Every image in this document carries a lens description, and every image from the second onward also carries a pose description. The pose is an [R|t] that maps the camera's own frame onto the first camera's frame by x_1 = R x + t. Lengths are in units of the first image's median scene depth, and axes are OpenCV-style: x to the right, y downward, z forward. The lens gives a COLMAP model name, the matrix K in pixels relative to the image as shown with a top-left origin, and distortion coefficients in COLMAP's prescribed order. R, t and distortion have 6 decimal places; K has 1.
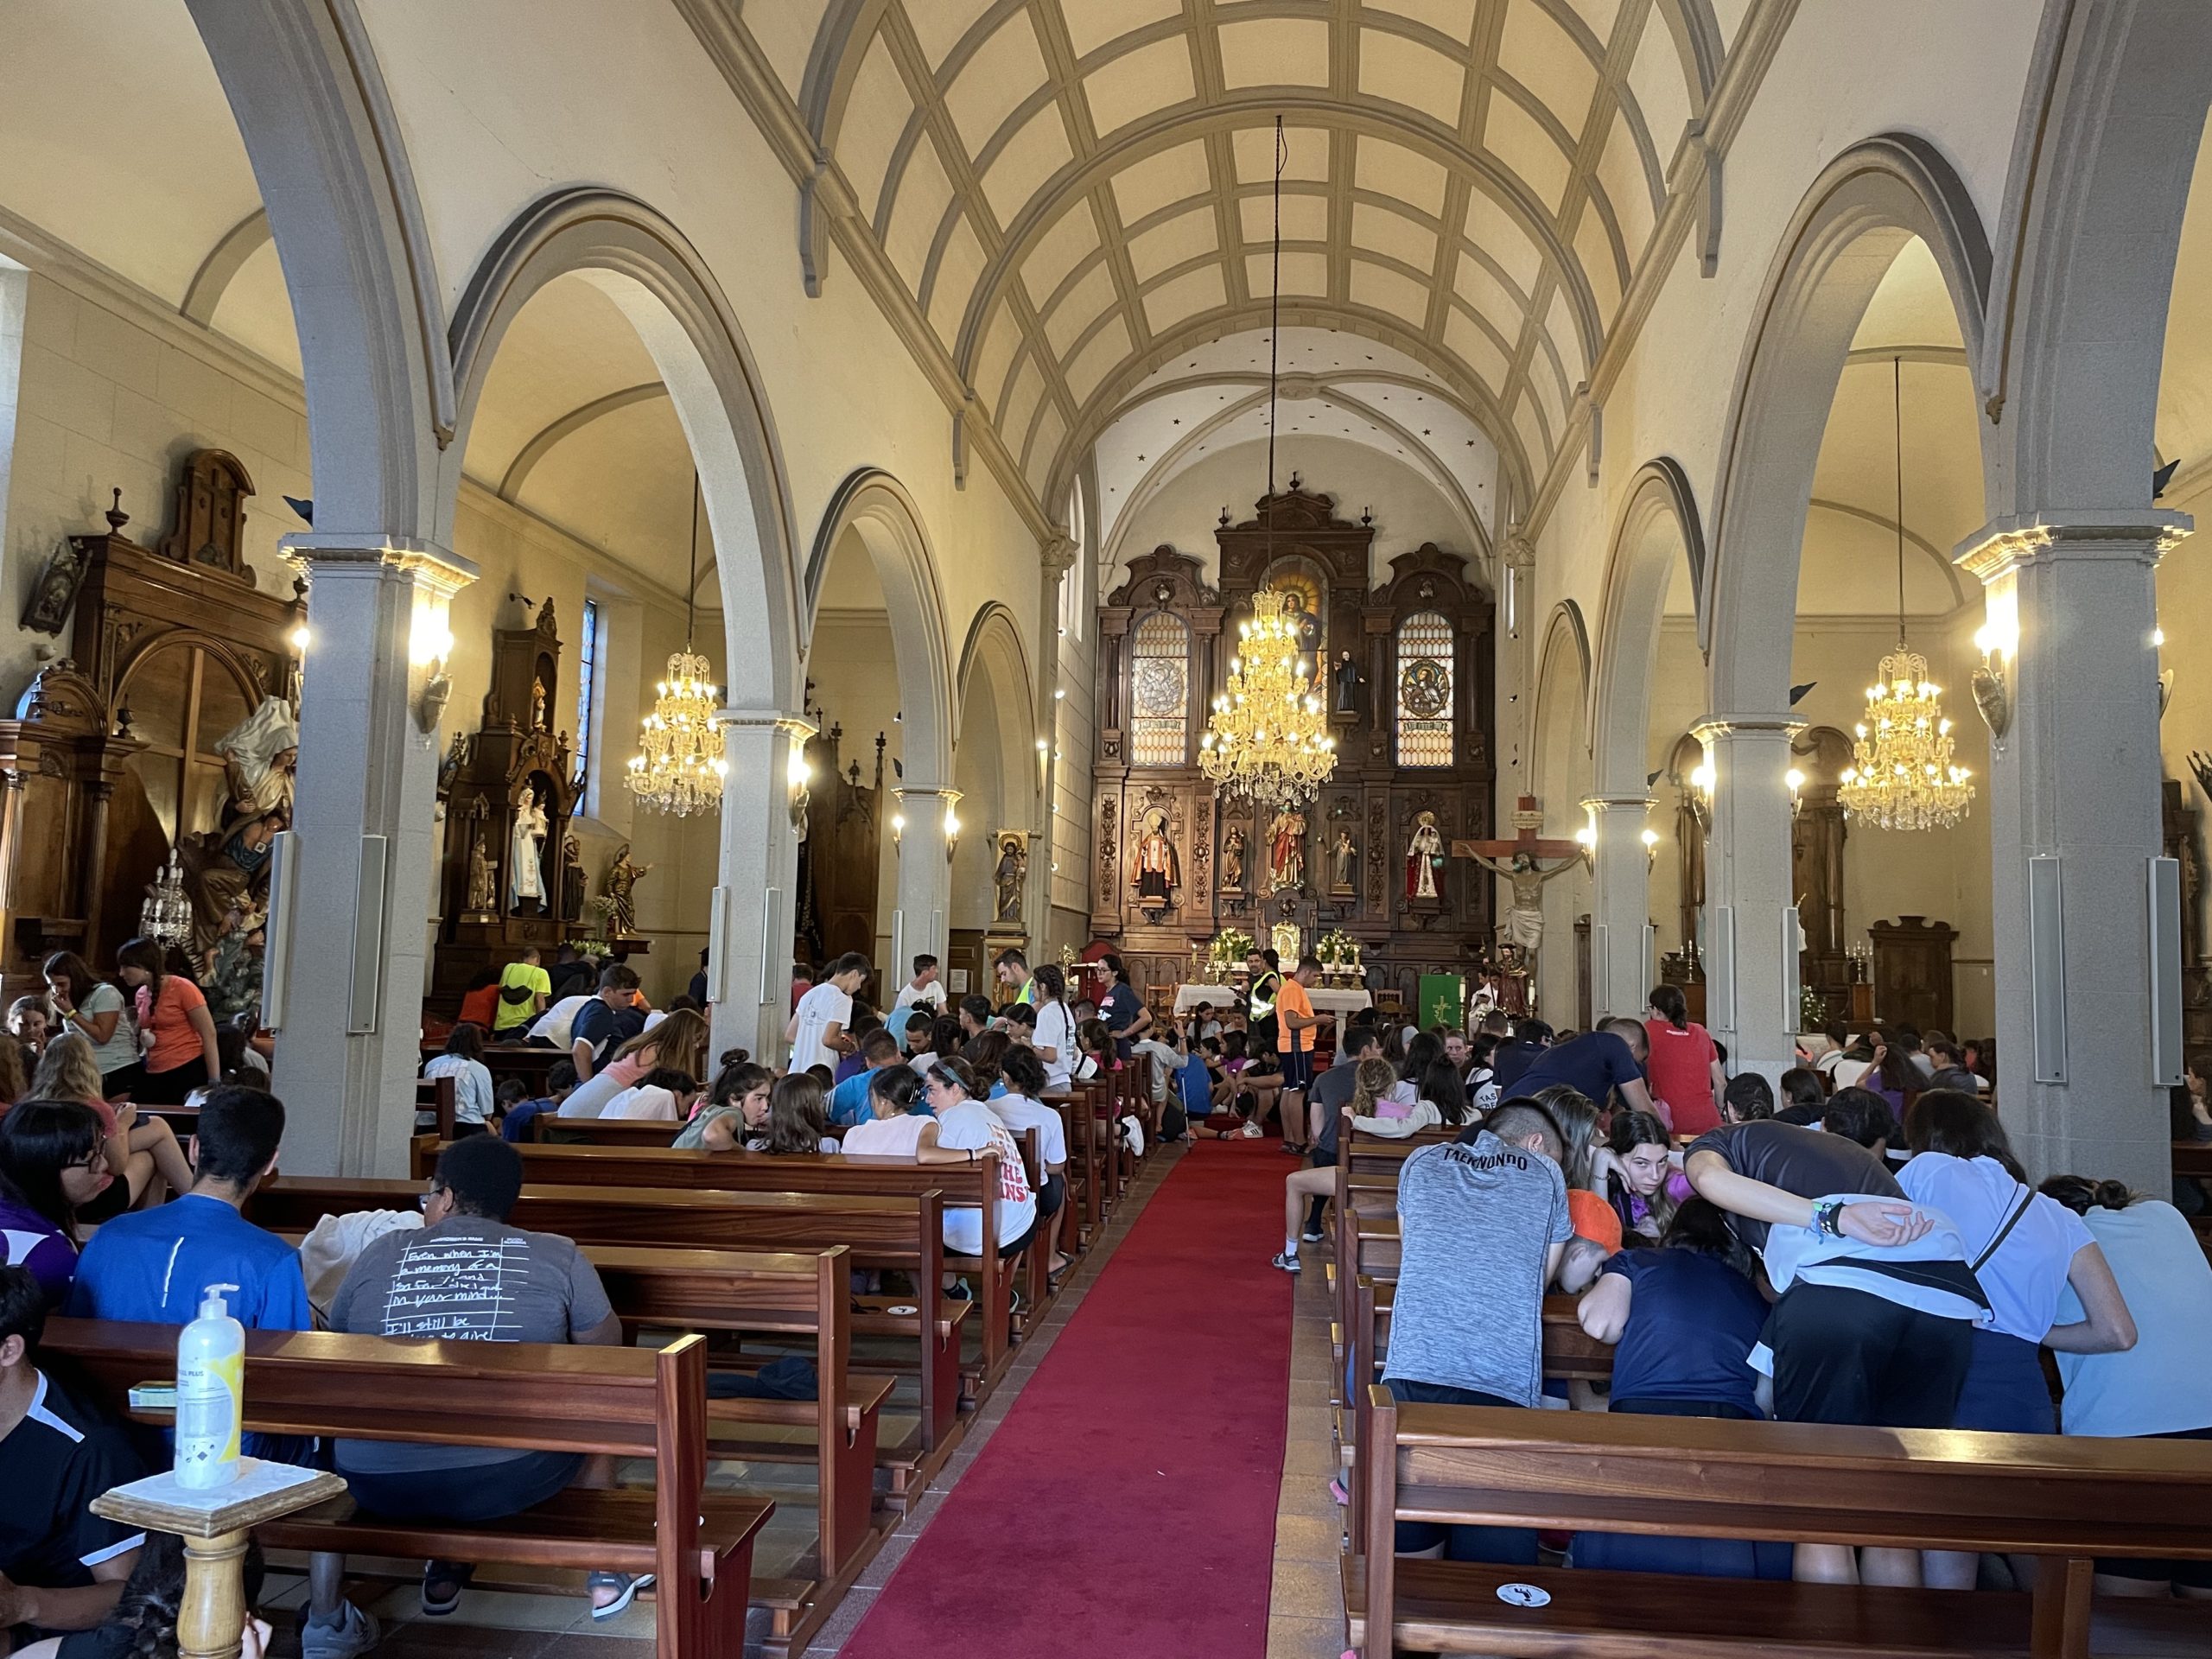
lens RADIAL K [[1633.2, 0, 1106.7], [0, 1633.2, 828.6], [0, 0, 1]] dist [0.010677, -0.012947]
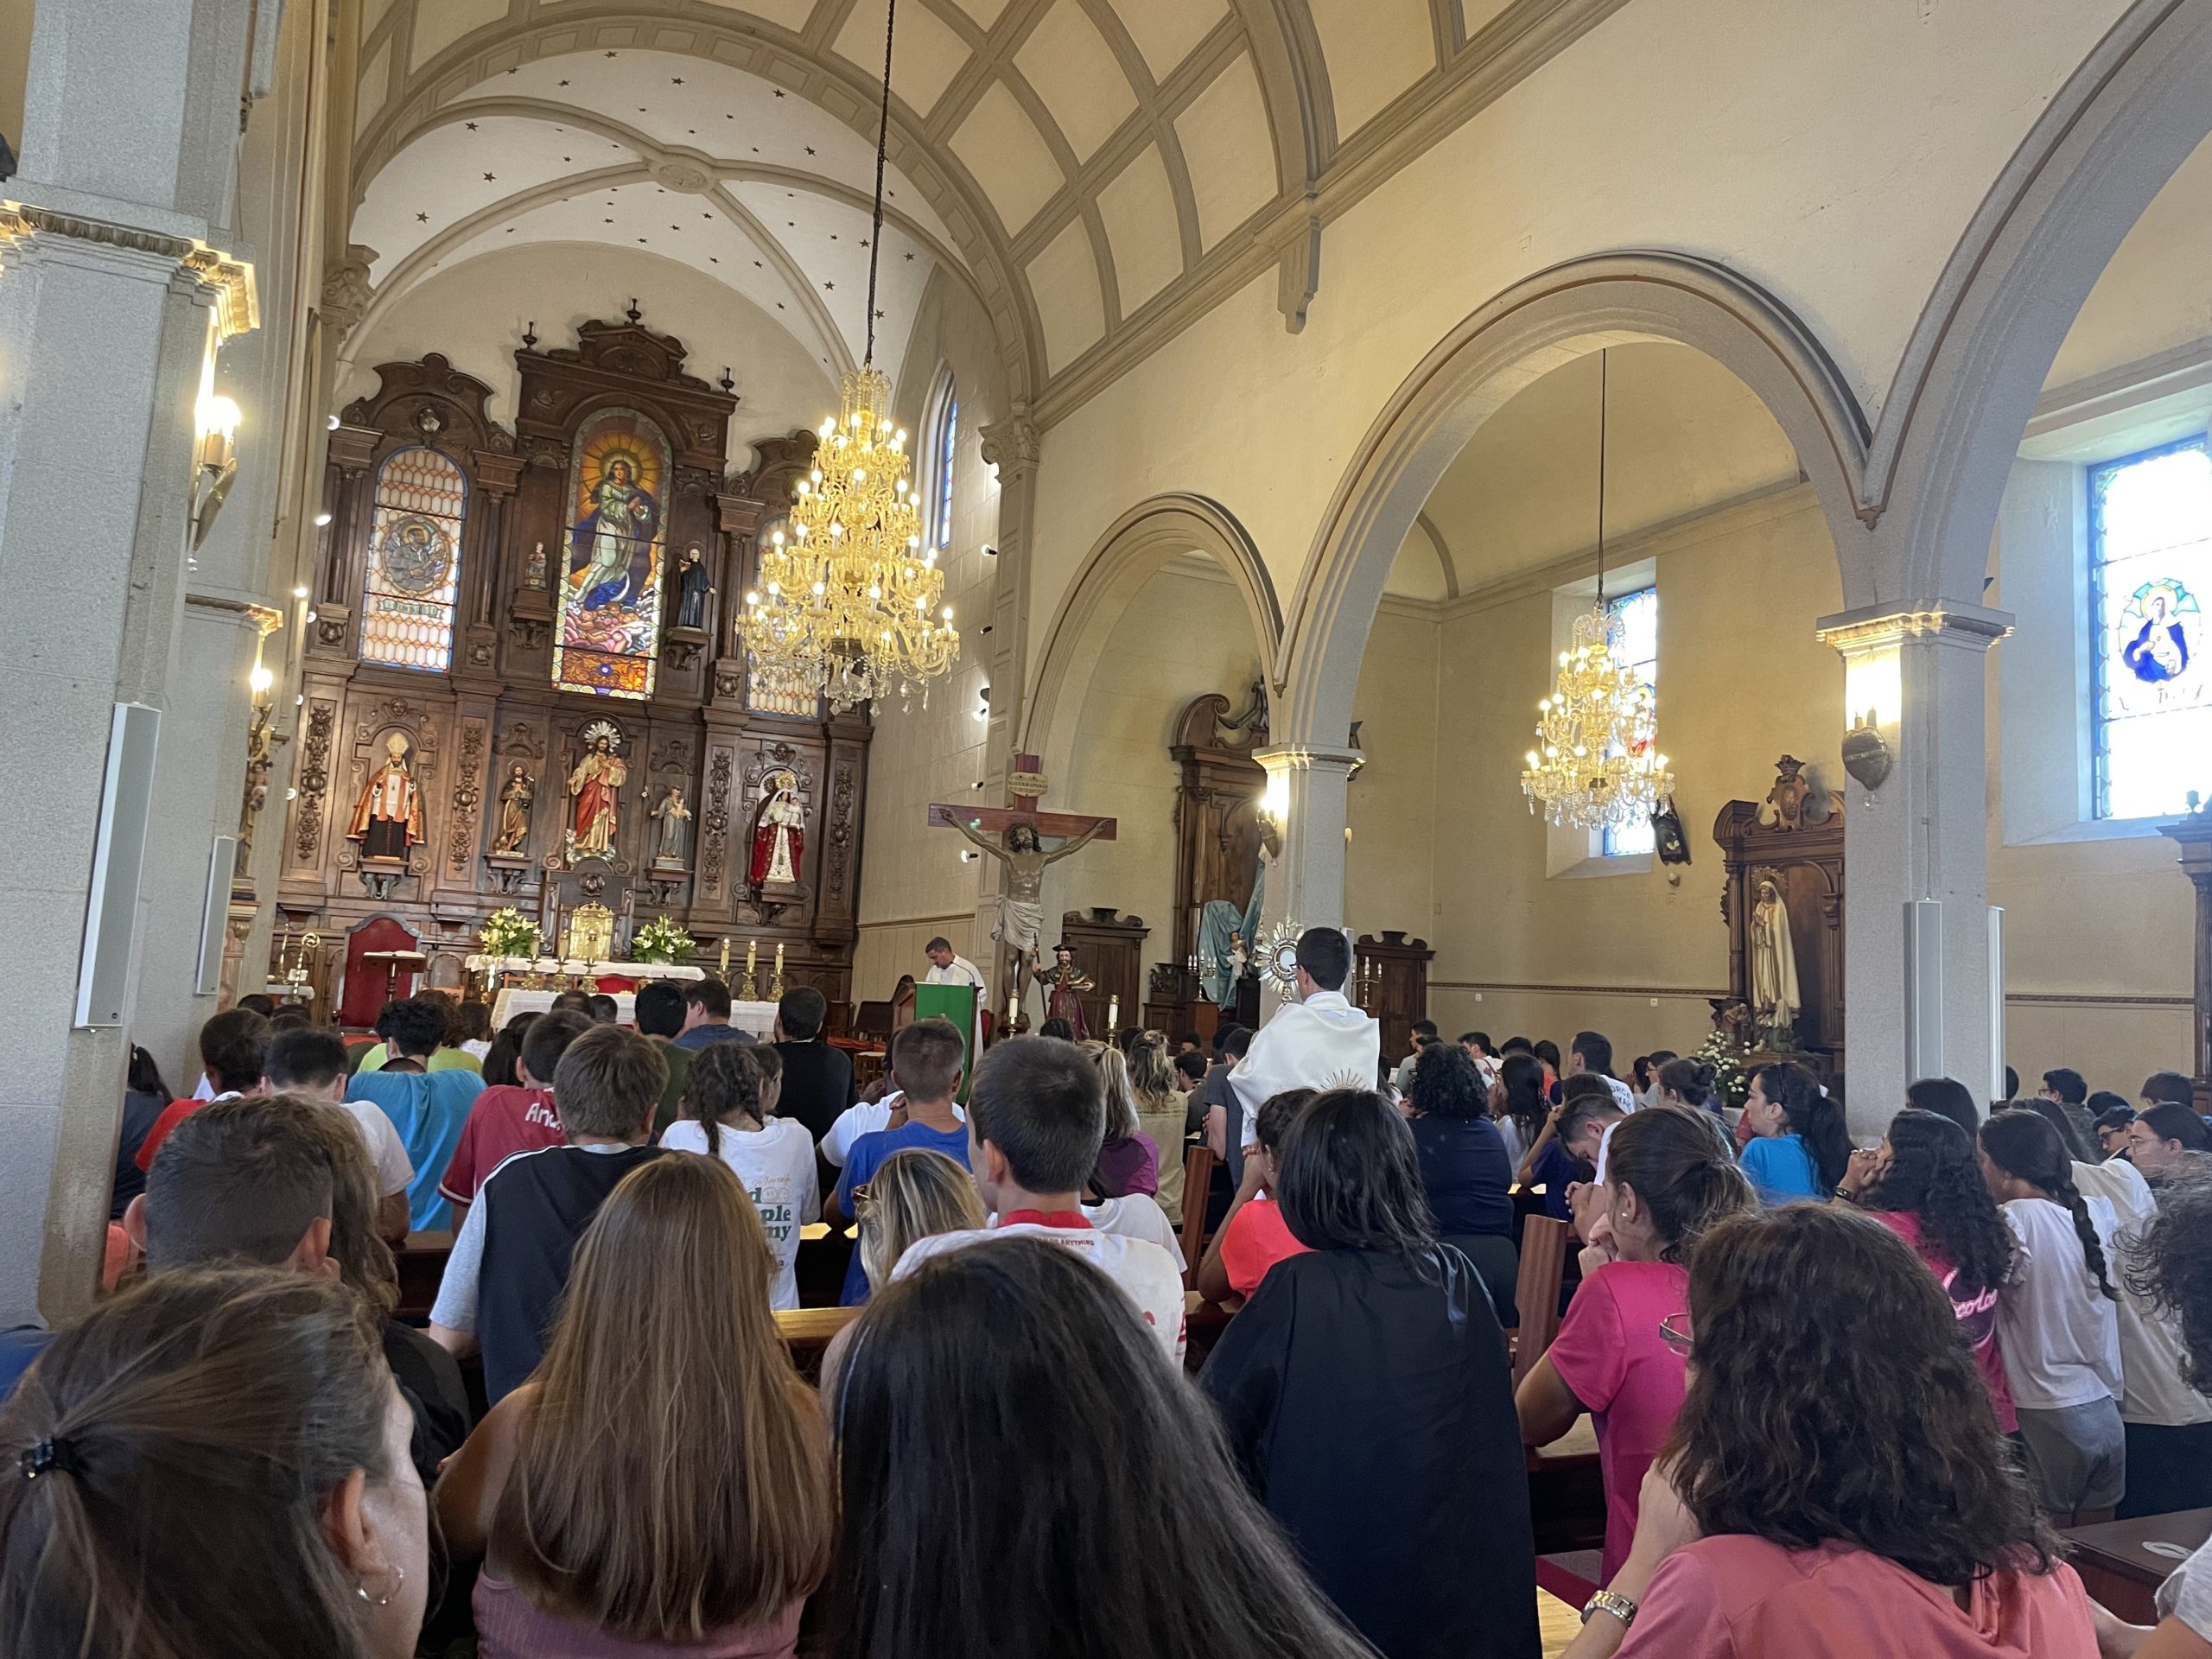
lens RADIAL K [[1633.2, 0, 1114.0], [0, 1633.2, 834.9], [0, 0, 1]] dist [0.010677, -0.012947]
pose [[0.822758, 0.078580, 0.562934, -0.106044], [-0.076163, 0.996707, -0.027815, 0.028274], [-0.563266, -0.019990, 0.826034, 0.266531]]
